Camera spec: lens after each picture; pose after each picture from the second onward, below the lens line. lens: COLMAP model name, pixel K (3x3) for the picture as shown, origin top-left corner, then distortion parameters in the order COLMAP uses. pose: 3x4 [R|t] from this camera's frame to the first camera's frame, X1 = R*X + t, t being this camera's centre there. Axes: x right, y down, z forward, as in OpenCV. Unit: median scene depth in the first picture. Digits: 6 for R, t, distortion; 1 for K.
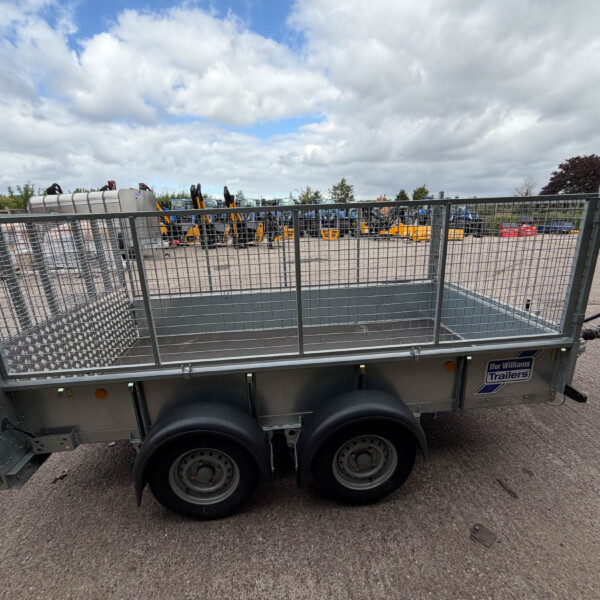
lens RADIAL K [[320.0, 0, 297.7], [0, 320.0, 301.7], [0, 0, 1]] dist [-0.004915, 0.001229]
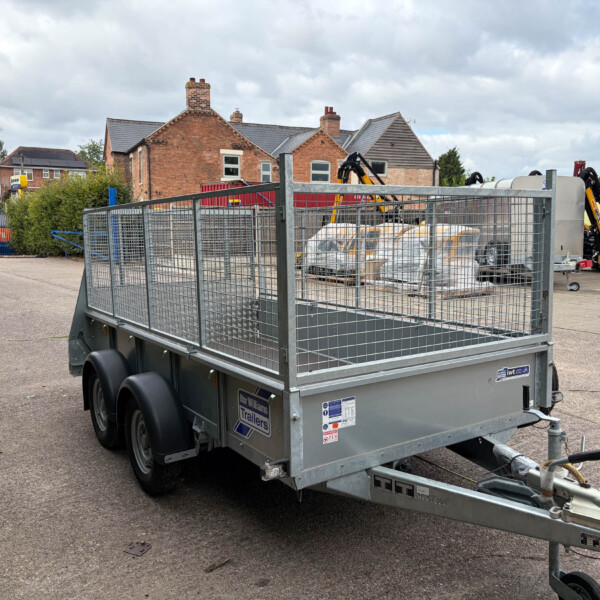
lens RADIAL K [[606.2, 0, 297.1], [0, 606.2, 300.7], [0, 0, 1]] dist [0.019681, 0.000000]
pose [[0.466113, 0.131626, -0.874879, 1.276177], [-0.242429, 0.970024, 0.016781, -0.057578], [0.850862, 0.204274, 0.484051, 0.226452]]
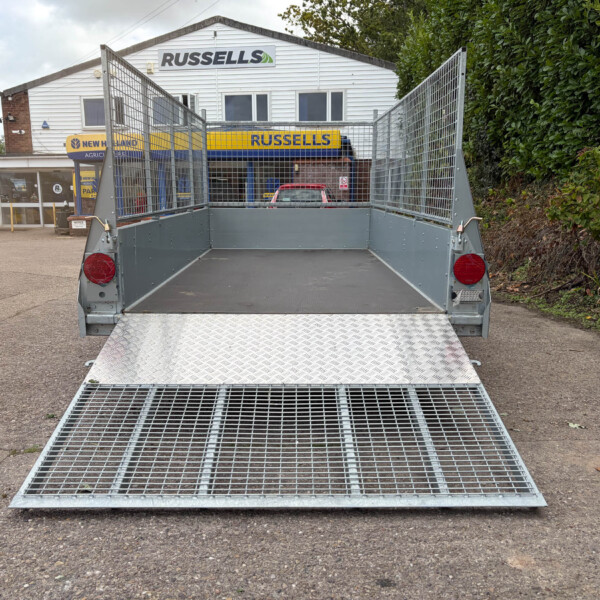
lens RADIAL K [[606.2, 0, 296.8], [0, 606.2, 307.7], [0, 0, 1]] dist [0.019681, 0.000000]
pose [[0.084536, -0.155061, 0.984281, -1.538069], [0.267958, 0.954966, 0.127429, 0.070189], [-0.959715, 0.252974, 0.122279, 0.727513]]
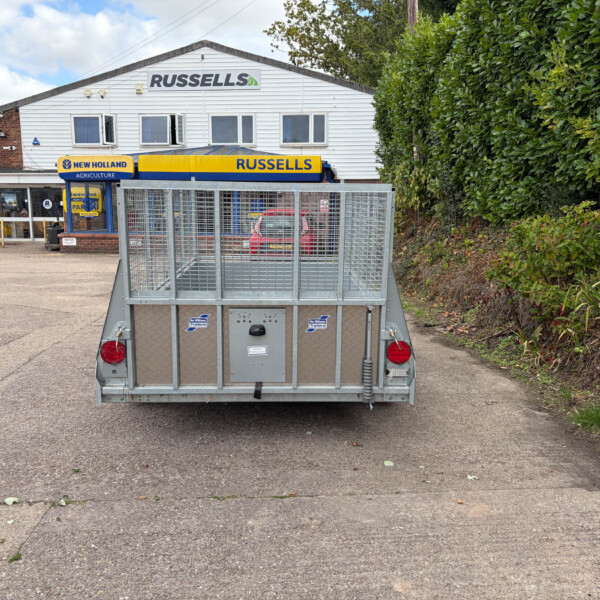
lens RADIAL K [[606.2, 0, 301.0], [0, 606.2, 302.1], [0, 0, 1]] dist [0.019681, 0.000000]
pose [[0.055602, -0.144246, 0.987978, -1.799862], [0.261019, 0.957198, 0.125063, -0.106729], [-0.963731, 0.250927, 0.090873, 0.620112]]
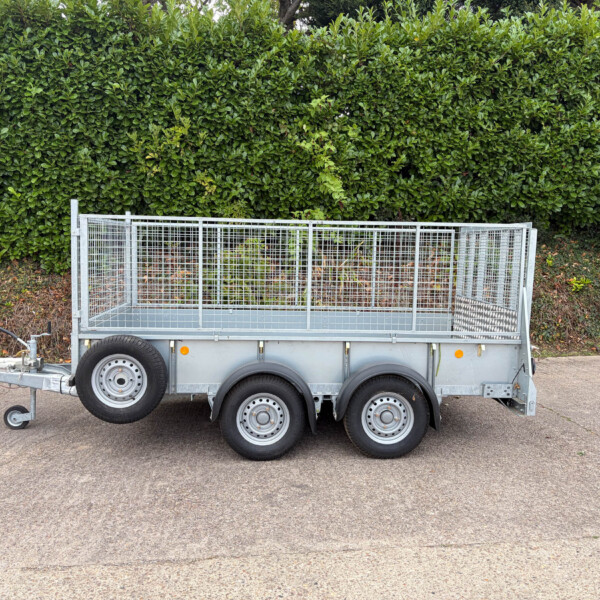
lens RADIAL K [[606.2, 0, 302.7], [0, 606.2, 298.4], [0, 0, 1]] dist [0.019681, 0.000000]
pose [[-0.999382, 0.015709, 0.031431, -0.073422], [0.025910, 0.933678, 0.357176, -0.655432], [-0.023735, 0.357769, -0.933508, 2.494334]]
